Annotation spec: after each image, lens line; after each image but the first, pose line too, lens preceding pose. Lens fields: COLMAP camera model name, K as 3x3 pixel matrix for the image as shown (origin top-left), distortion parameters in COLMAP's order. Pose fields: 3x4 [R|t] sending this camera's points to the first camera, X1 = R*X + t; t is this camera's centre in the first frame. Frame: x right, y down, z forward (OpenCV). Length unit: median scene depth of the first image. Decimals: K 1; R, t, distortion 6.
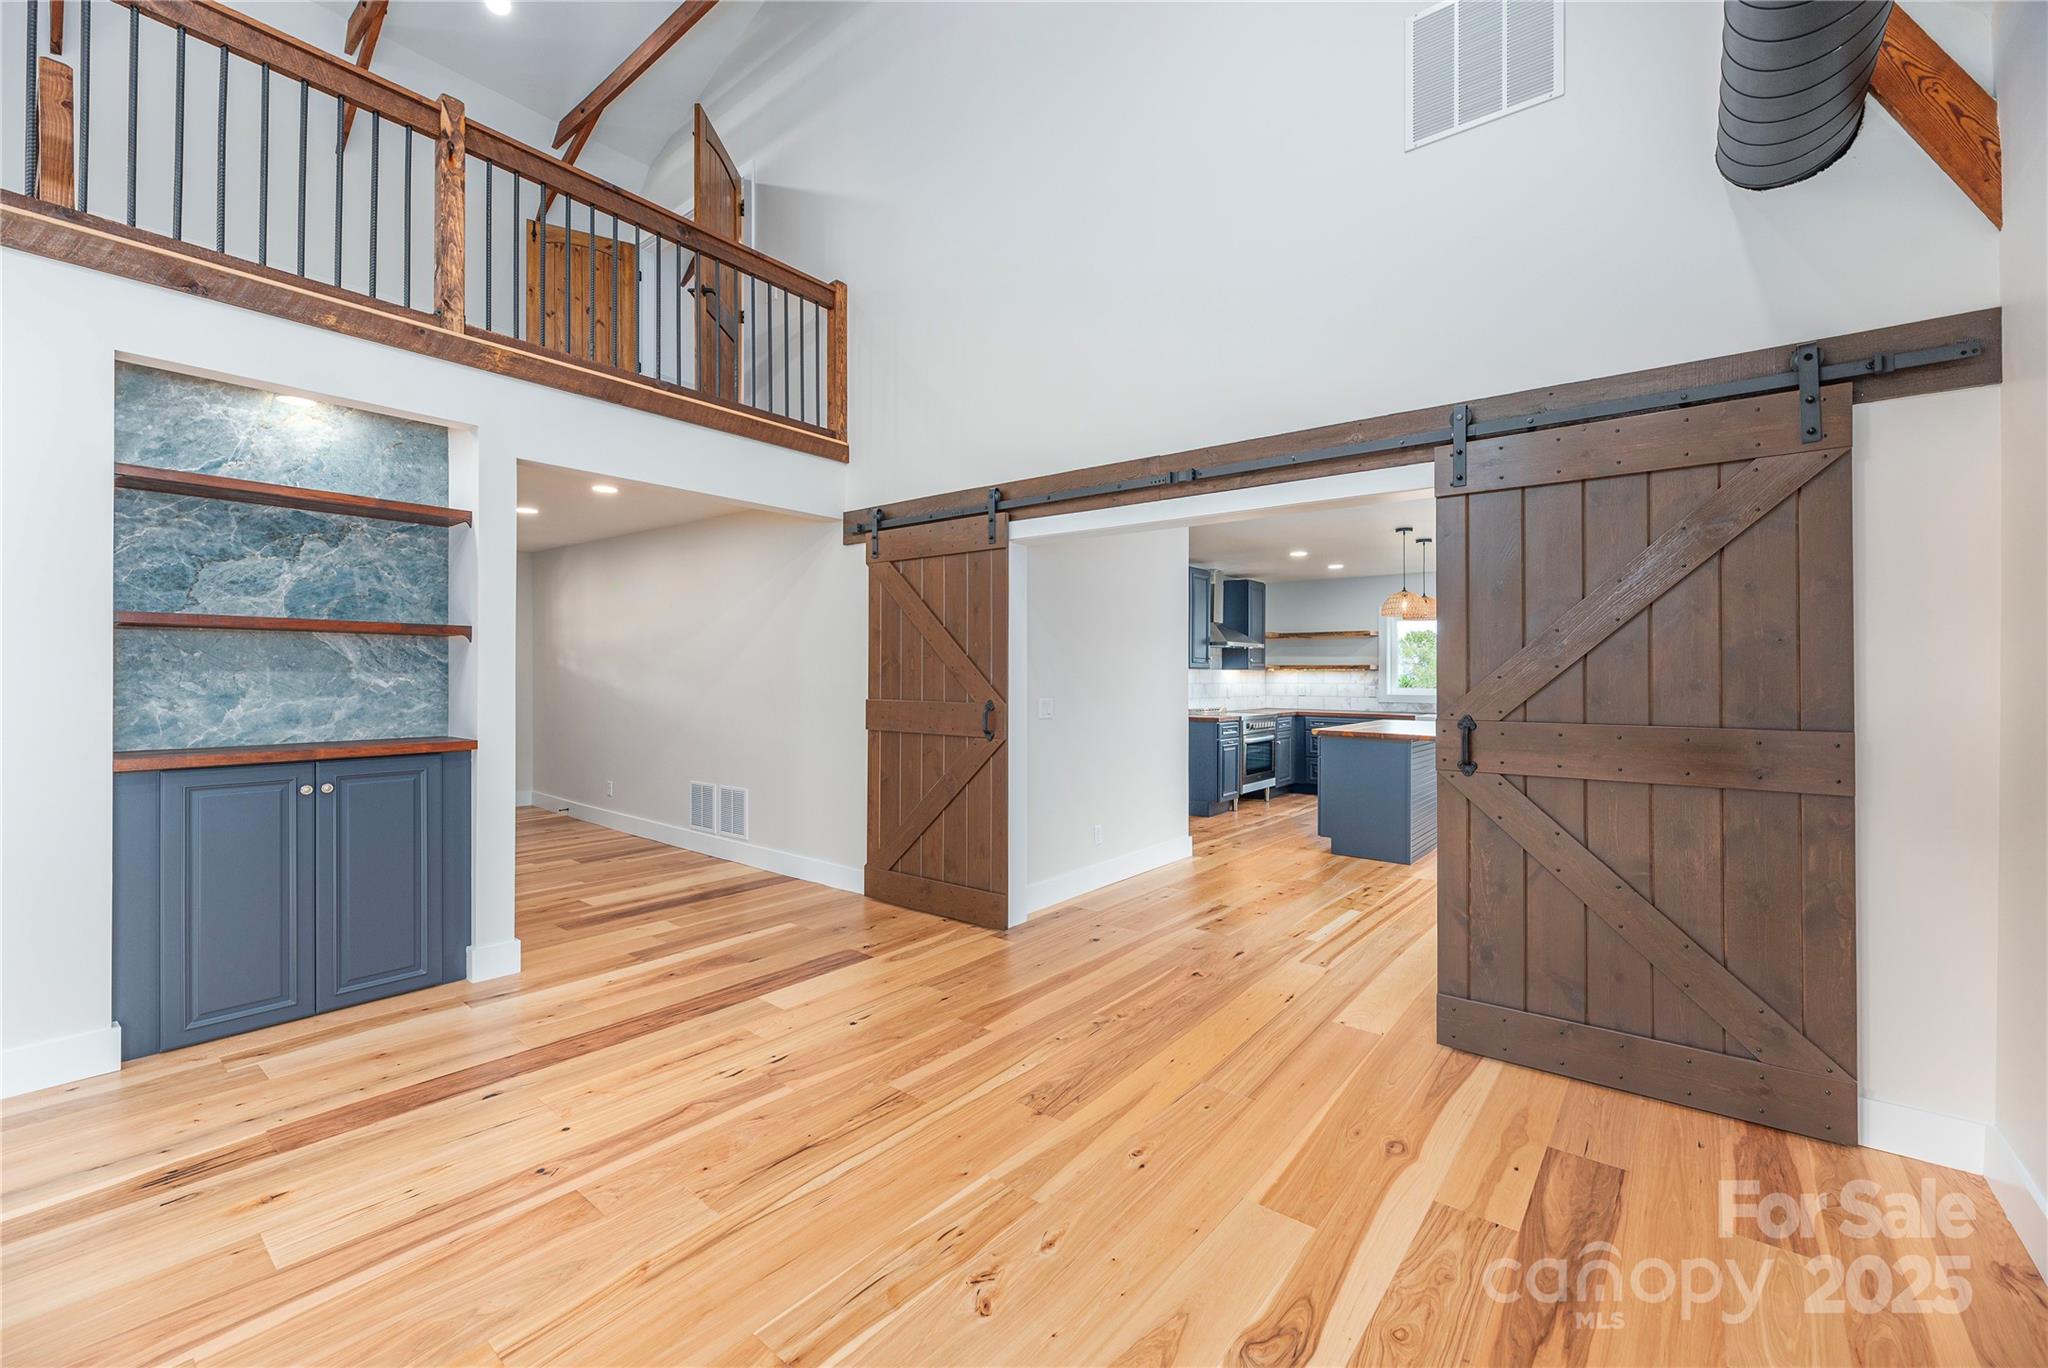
lens RADIAL K [[833.5, 0, 1022.3], [0, 833.5, 669.5], [0, 0, 1]] dist [0.000097, 0.000003]
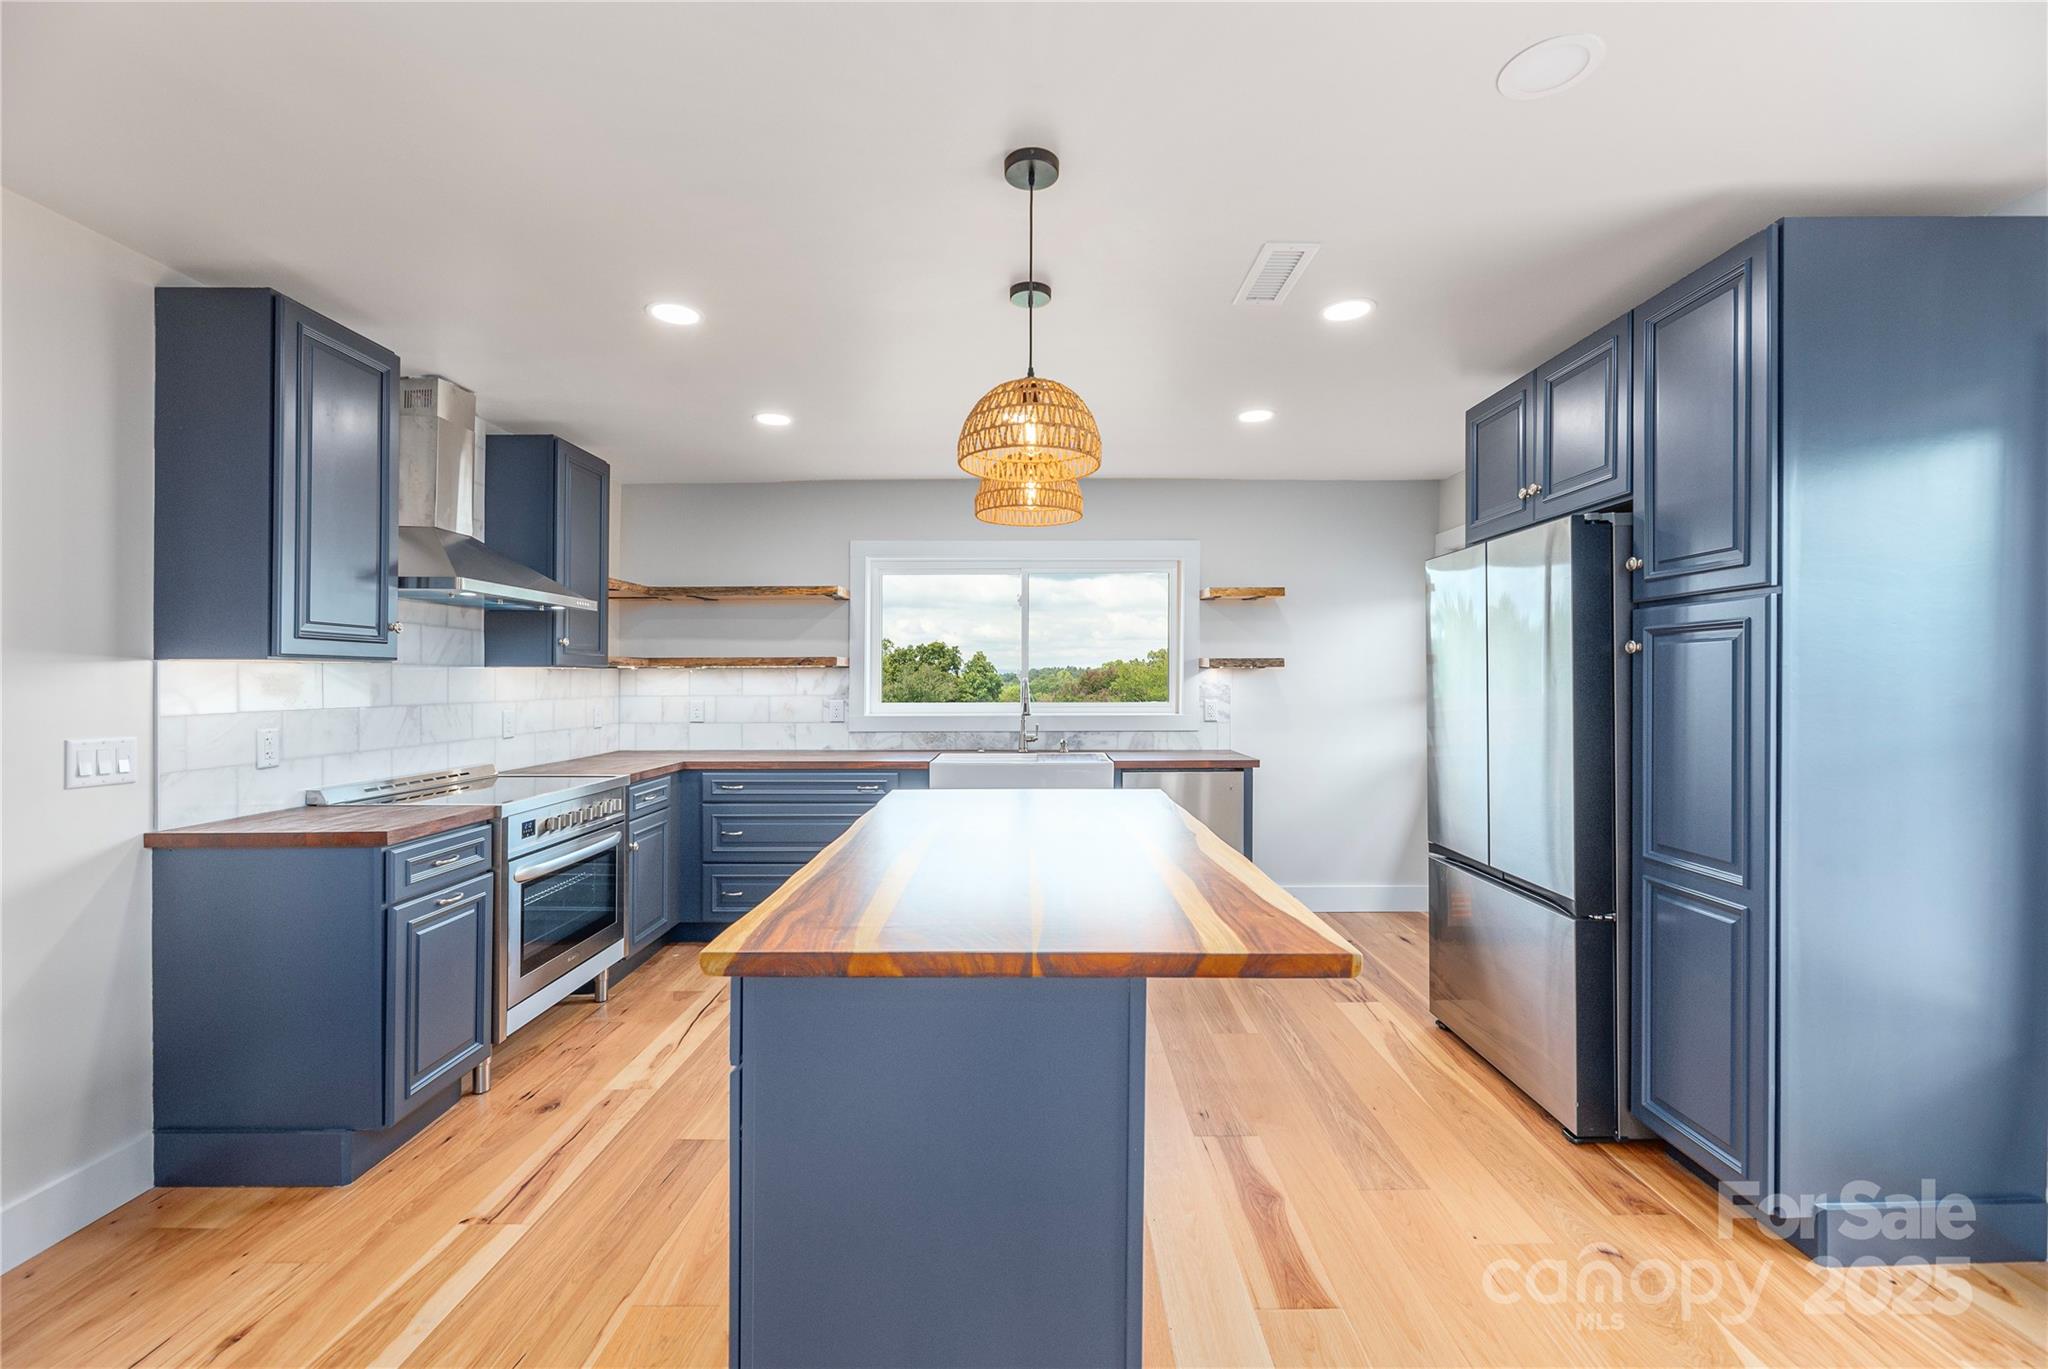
lens RADIAL K [[832.0, 0, 1020.6], [0, 832.0, 693.6], [0, 0, 1]] dist [0.000259, 0.000151]
pose [[0.775350, -0.012761, 0.631403, 0.194431], [-0.001985, 0.999742, 0.022642, 0.004597], [-0.631528, -0.018809, 0.775124, 0.559187]]
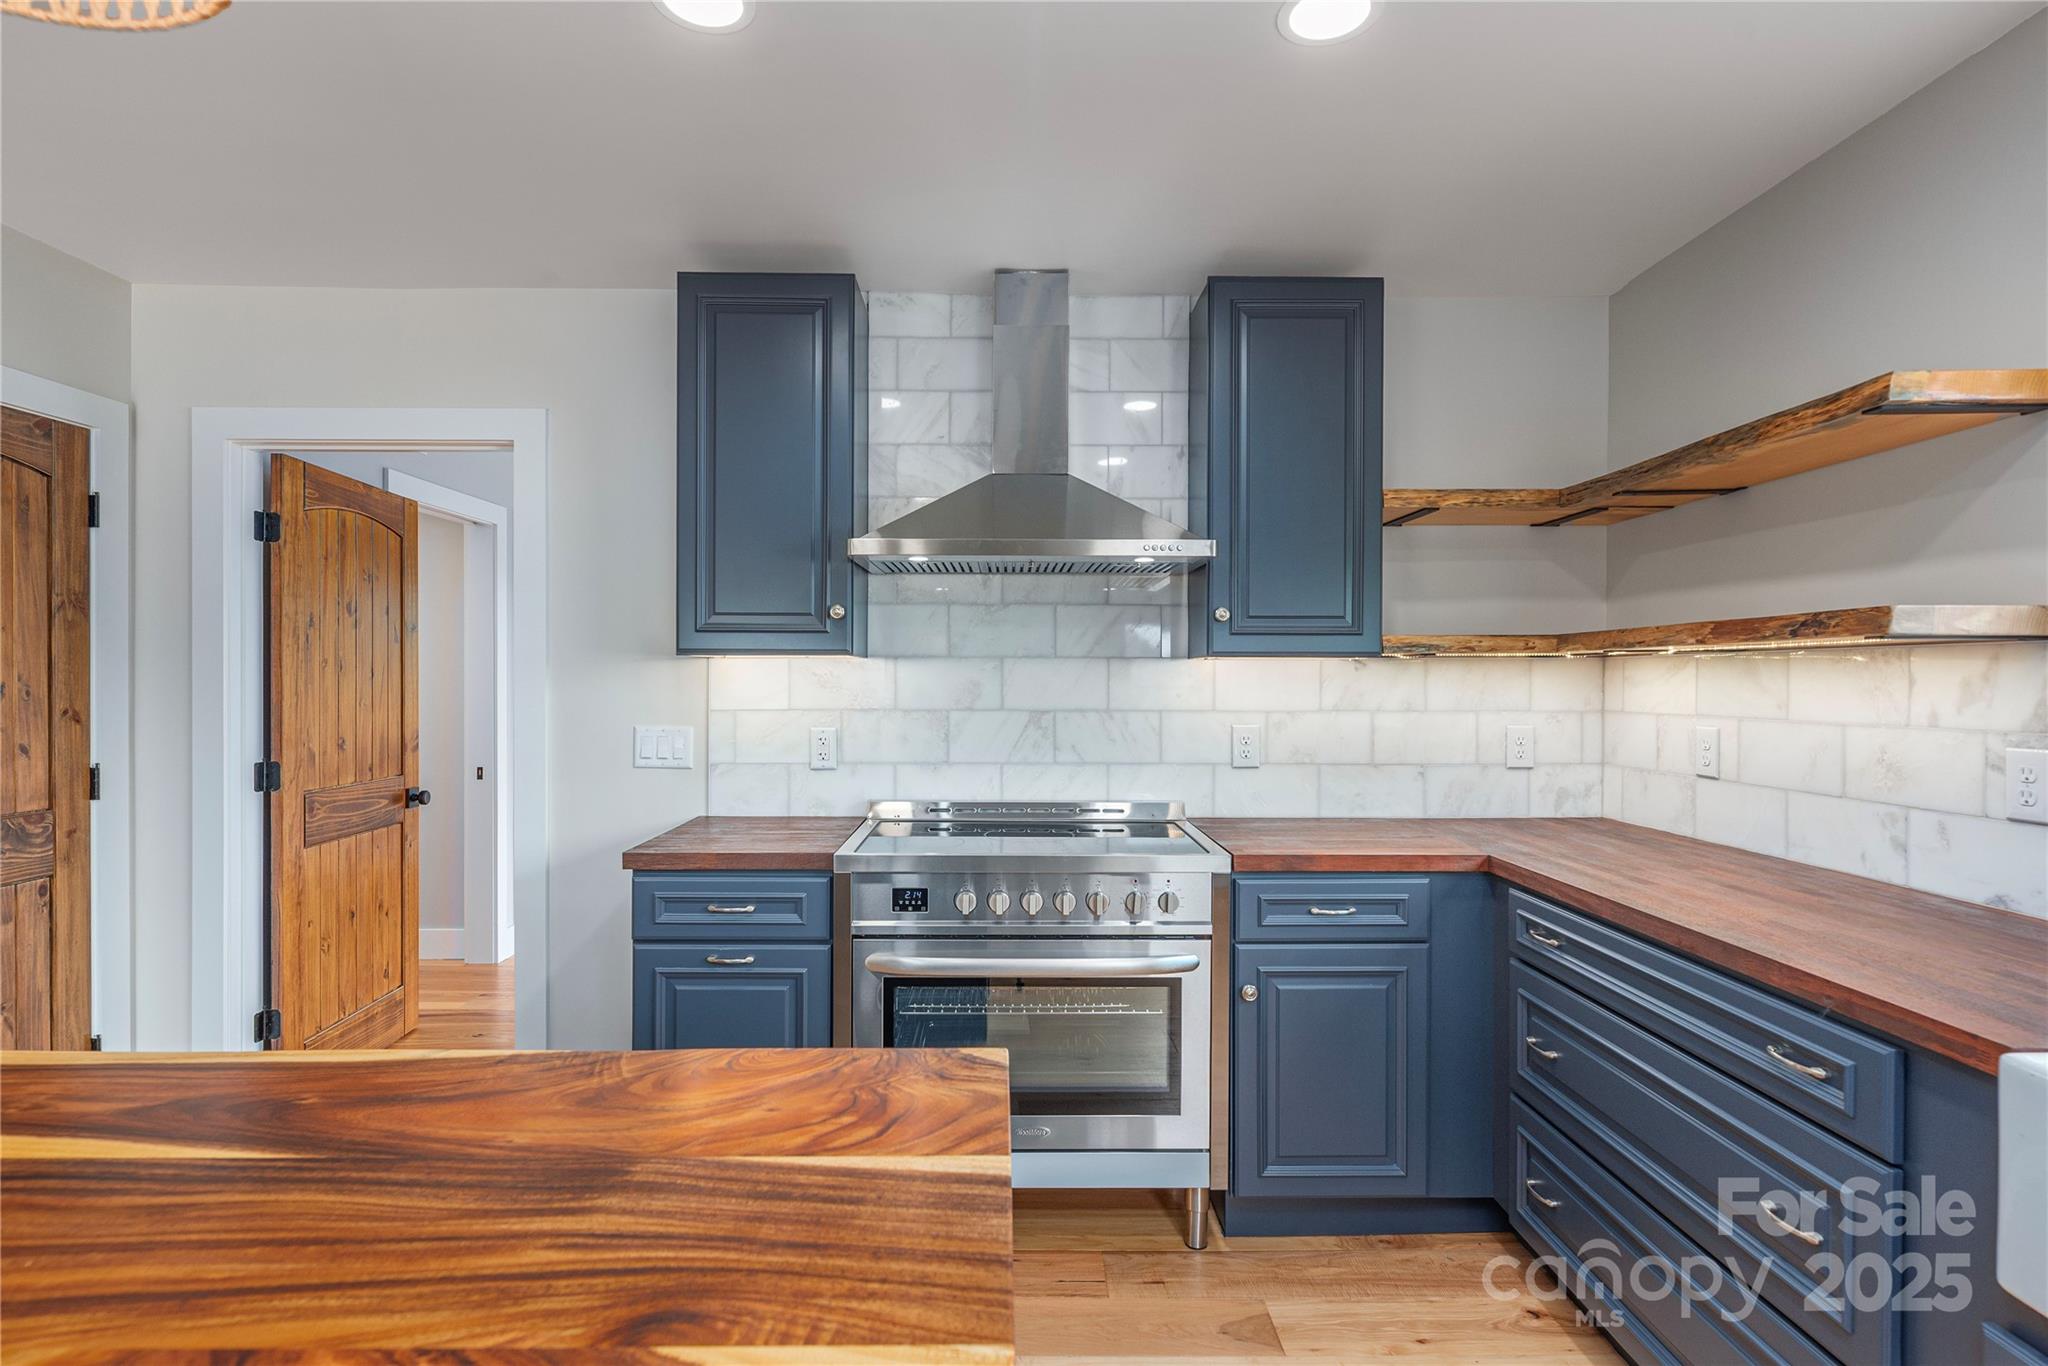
lens RADIAL K [[1032.6, 0, 1024.0], [0, 1032.6, 683.0], [0, 0, 1]] dist [-0.001731, -0.000390]
pose [[0.642119, 0.005298, -0.766586, 0.462484], [0.003581, 0.999944, 0.009910, 0.005814], [0.766596, -0.009109, 0.642065, 0.770410]]
